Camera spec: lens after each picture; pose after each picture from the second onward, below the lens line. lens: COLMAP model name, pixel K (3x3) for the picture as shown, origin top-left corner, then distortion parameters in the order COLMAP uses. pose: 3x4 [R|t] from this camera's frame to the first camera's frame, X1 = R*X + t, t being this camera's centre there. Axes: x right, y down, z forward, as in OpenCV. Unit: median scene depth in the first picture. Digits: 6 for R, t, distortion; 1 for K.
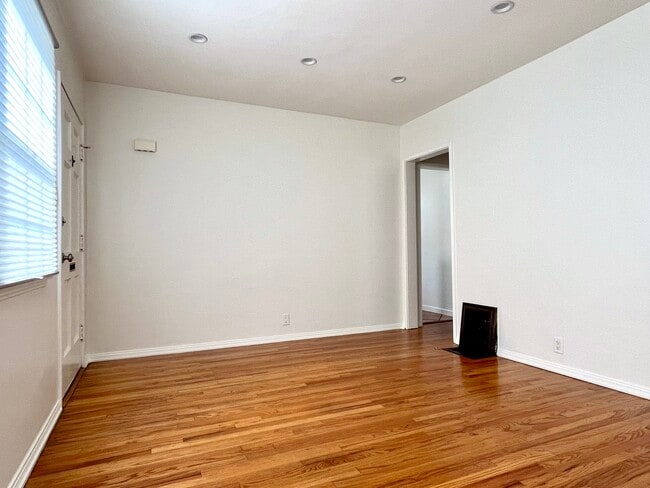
lens RADIAL K [[389.5, 0, 322.2], [0, 389.5, 245.3], [0, 0, 1]] dist [0.003268, -0.001294]
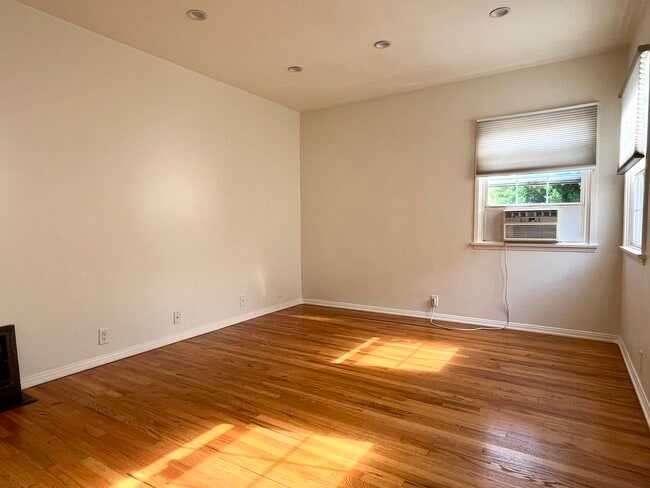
lens RADIAL K [[389.5, 0, 323.9], [0, 389.5, 241.9], [0, 0, 1]] dist [0.003268, -0.001294]
pose [[-0.552736, -0.021468, 0.833080, -0.729601], [0.002253, 0.999626, 0.027254, -0.012334], [-0.833353, 0.016941, -0.552481, 1.495465]]
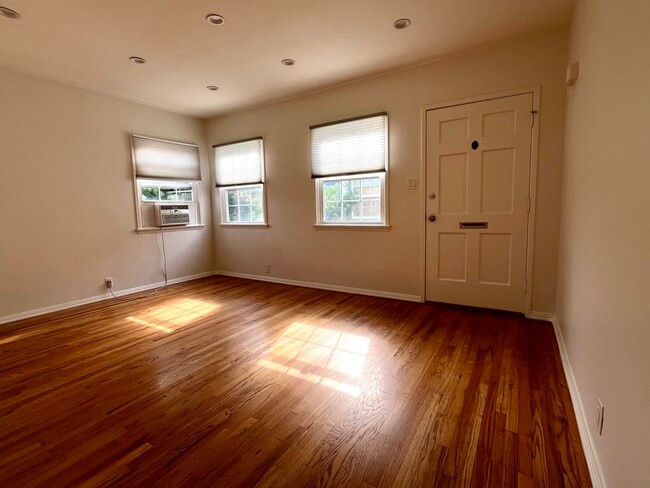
lens RADIAL K [[313.2, 0, 319.5], [0, 313.2, 241.7], [0, 0, 1]] dist [-0.009222, 0.000349]
pose [[-0.829121, 0.089749, -0.551818, 0.535895], [0.040731, 0.994105, 0.100483, -0.026797], [0.557583, 0.060836, -0.827889, 2.103243]]
